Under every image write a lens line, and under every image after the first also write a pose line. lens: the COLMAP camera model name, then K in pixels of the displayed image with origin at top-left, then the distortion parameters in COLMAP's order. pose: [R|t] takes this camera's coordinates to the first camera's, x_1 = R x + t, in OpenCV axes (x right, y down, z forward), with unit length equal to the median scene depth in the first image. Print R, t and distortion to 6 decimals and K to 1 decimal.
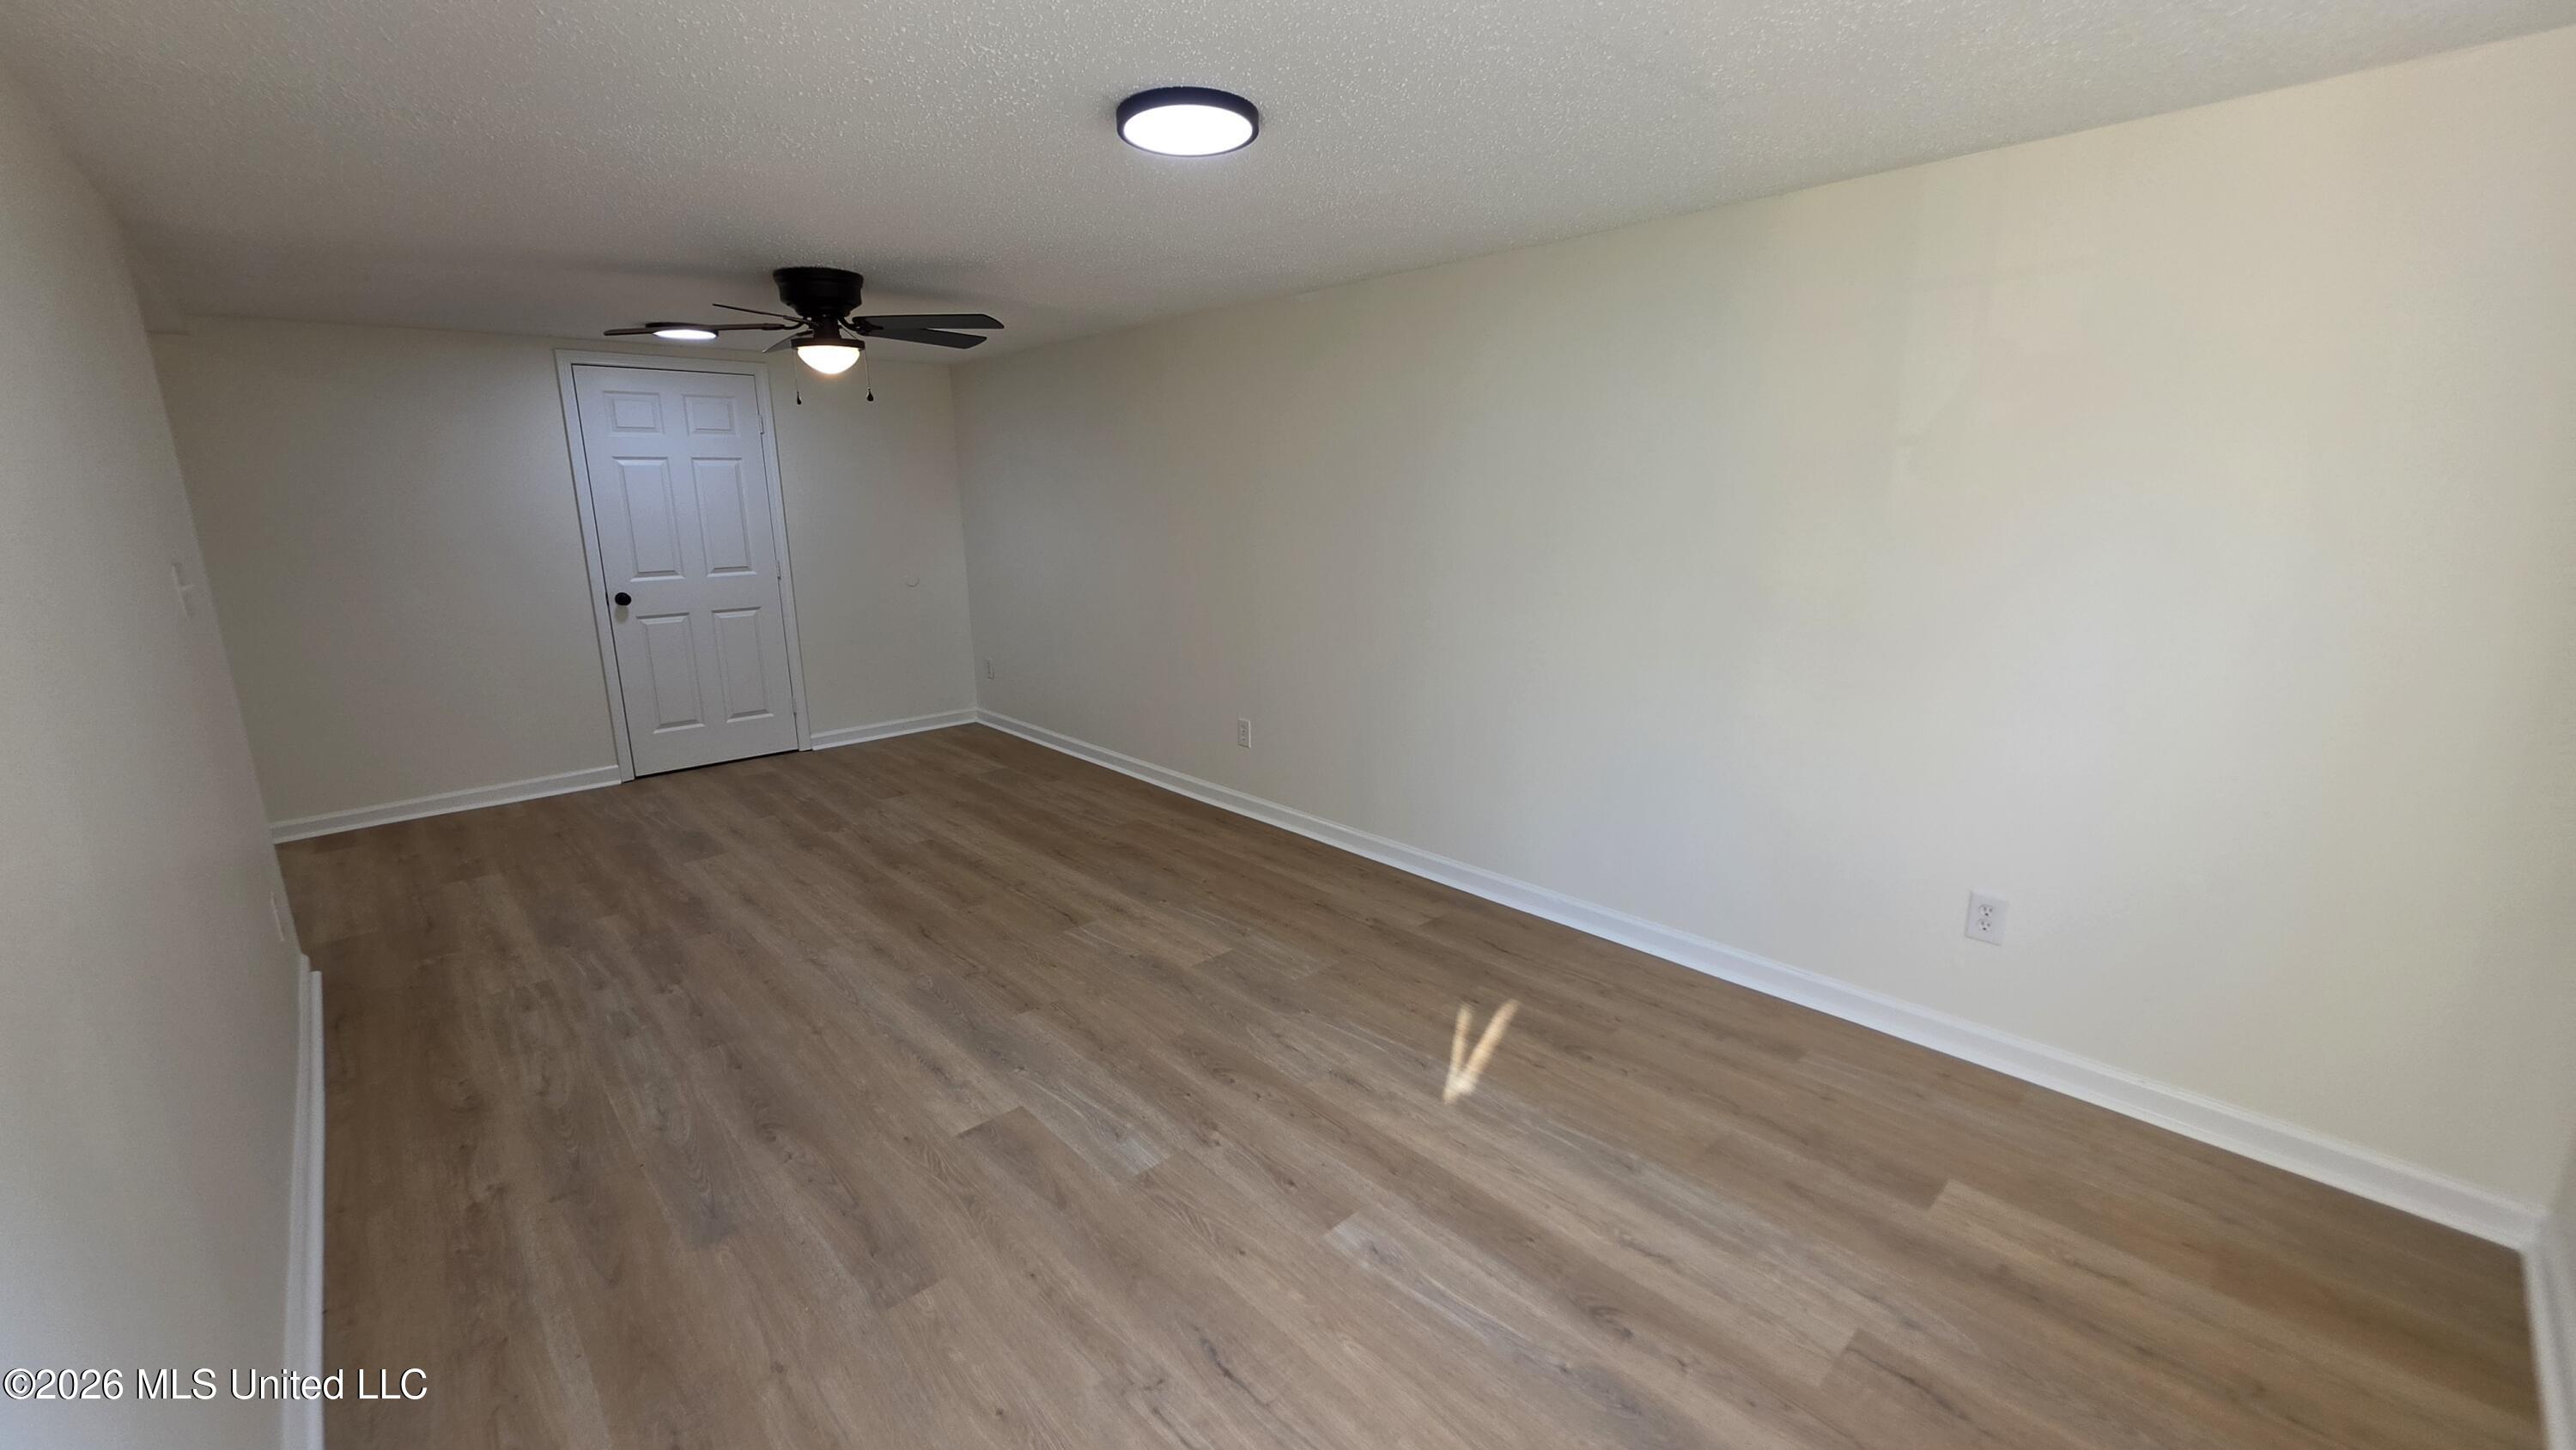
lens RADIAL K [[1031.7, 0, 1287.1], [0, 1031.7, 722.7], [0, 0, 1]] dist [-0.004258, 0.000490]
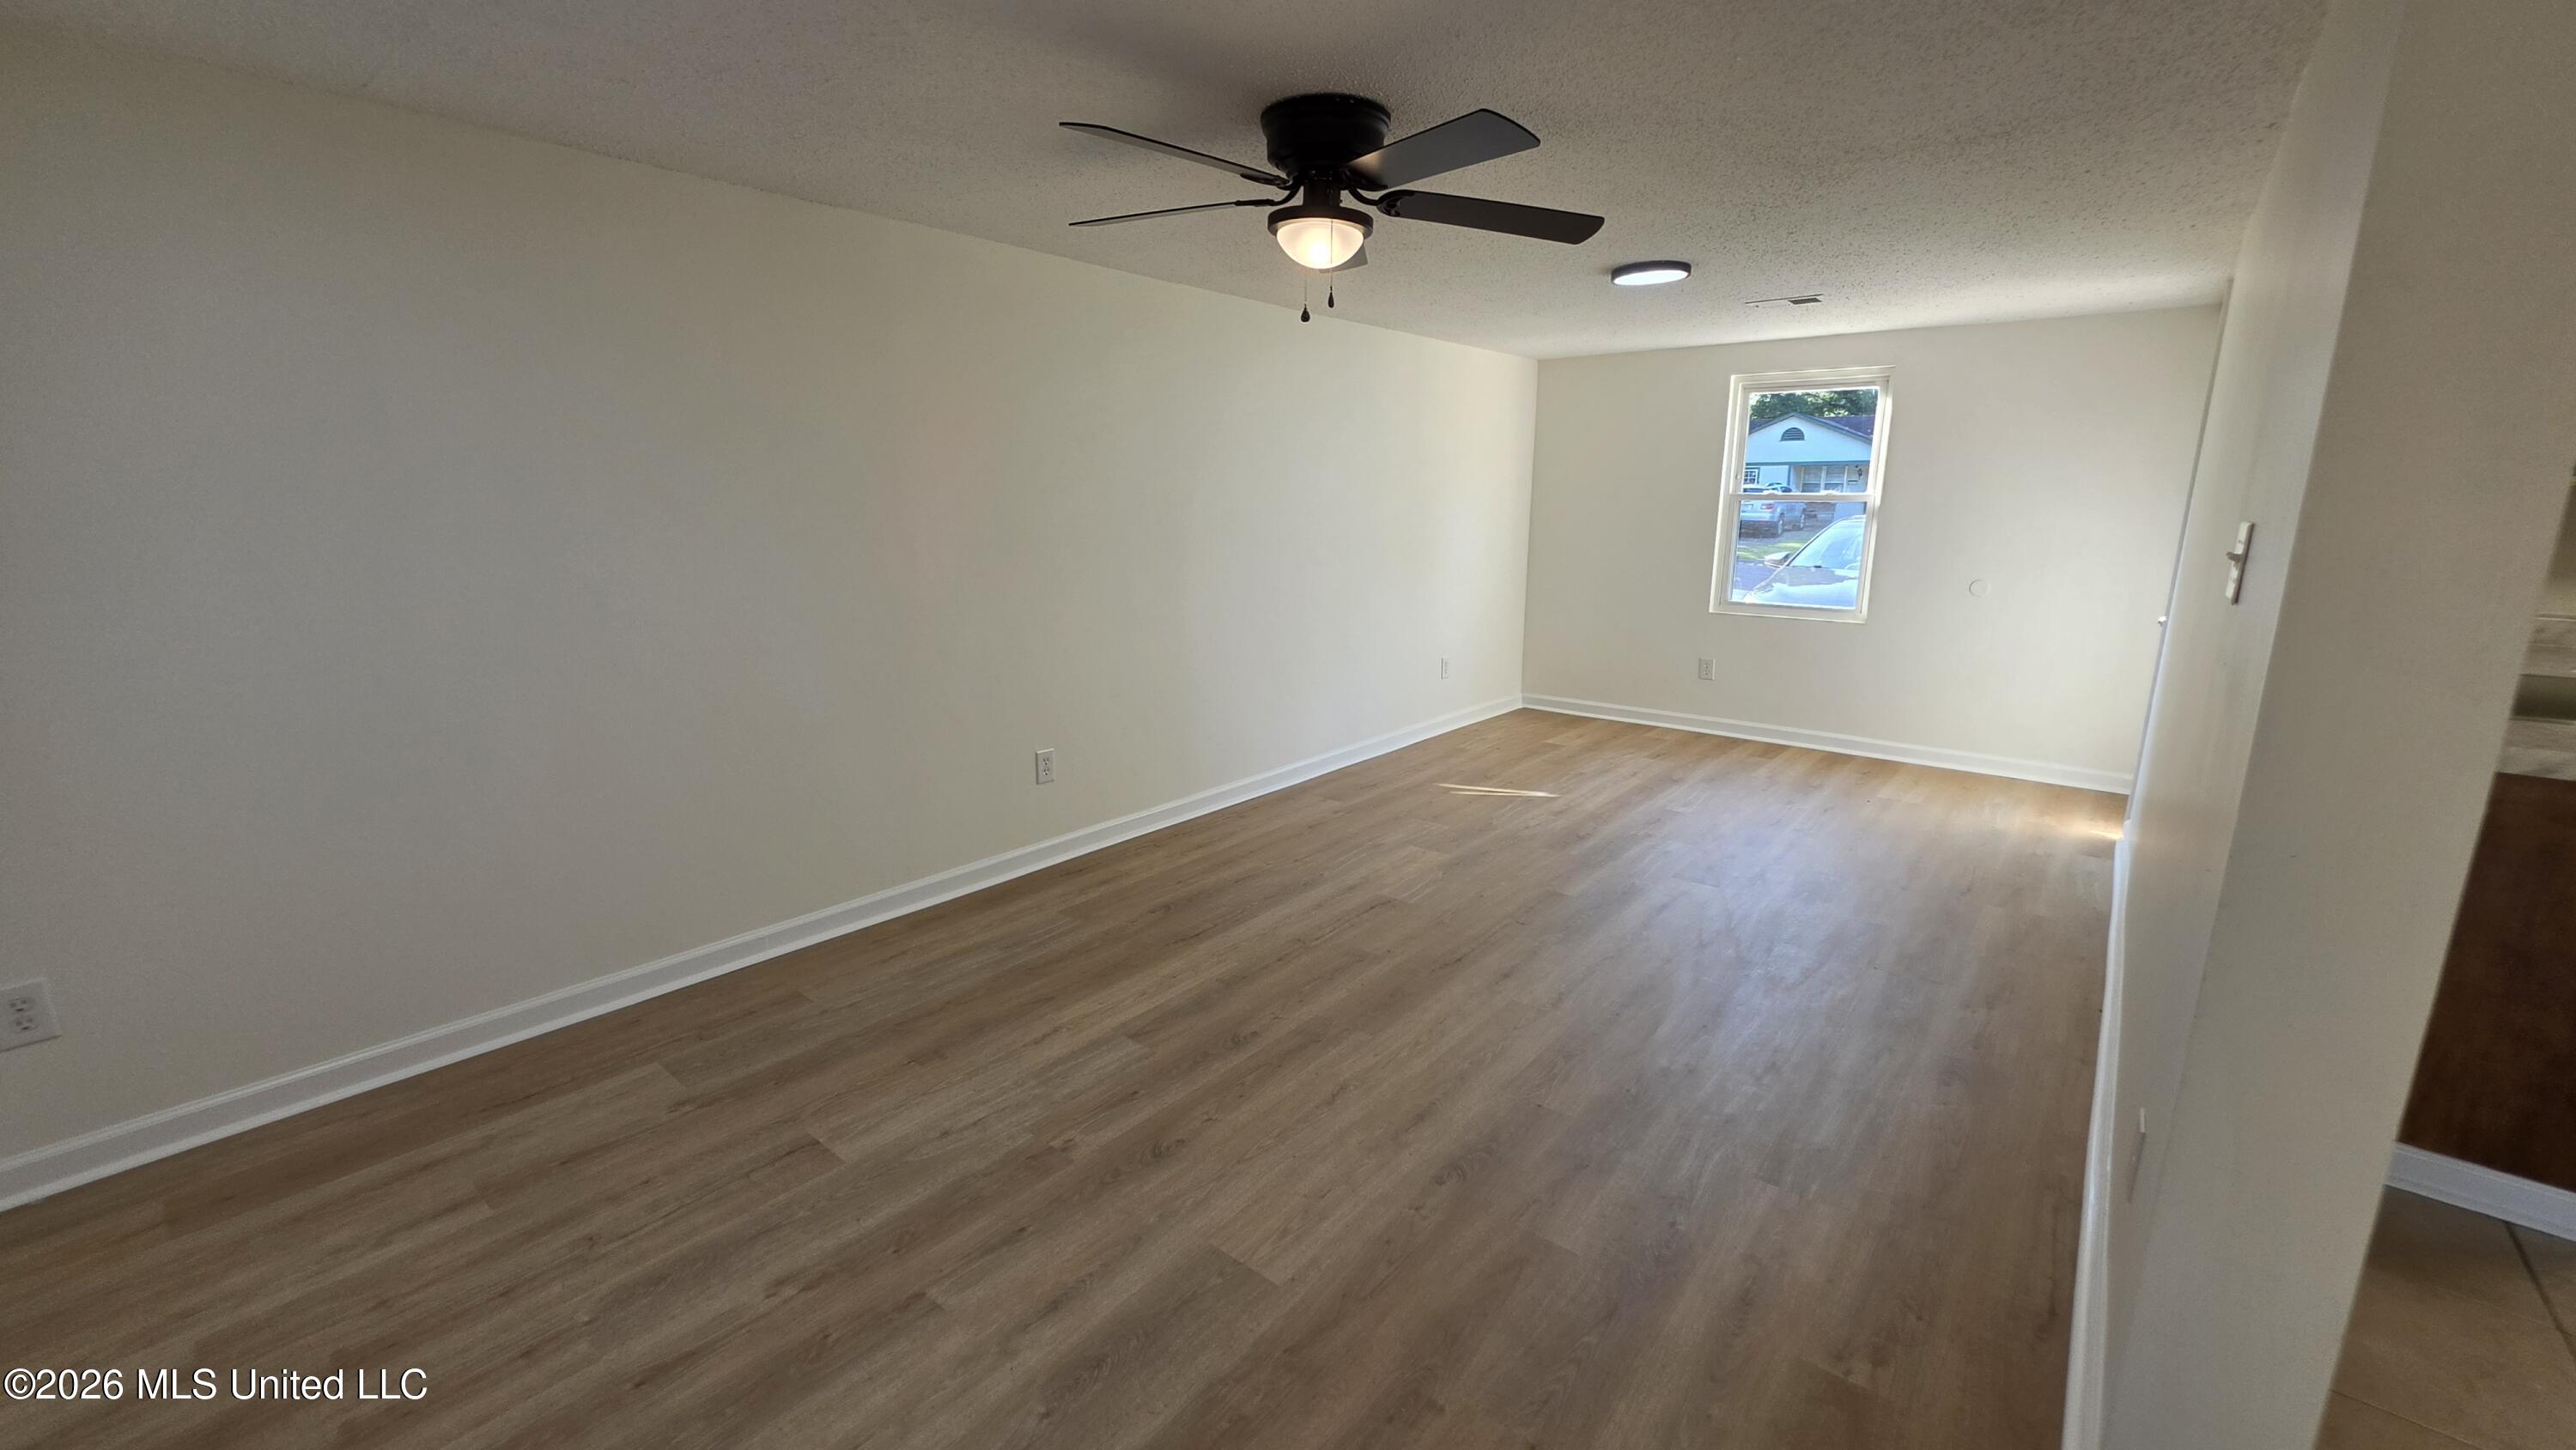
lens RADIAL K [[1031.7, 0, 1287.1], [0, 1031.7, 722.7], [0, 0, 1]] dist [-0.004258, 0.000490]
pose [[-0.143171, -0.197637, 0.969764, -1.014767], [0.224554, 0.947817, 0.226316, -0.195690], [-0.963887, 0.250166, -0.091319, 1.033075]]
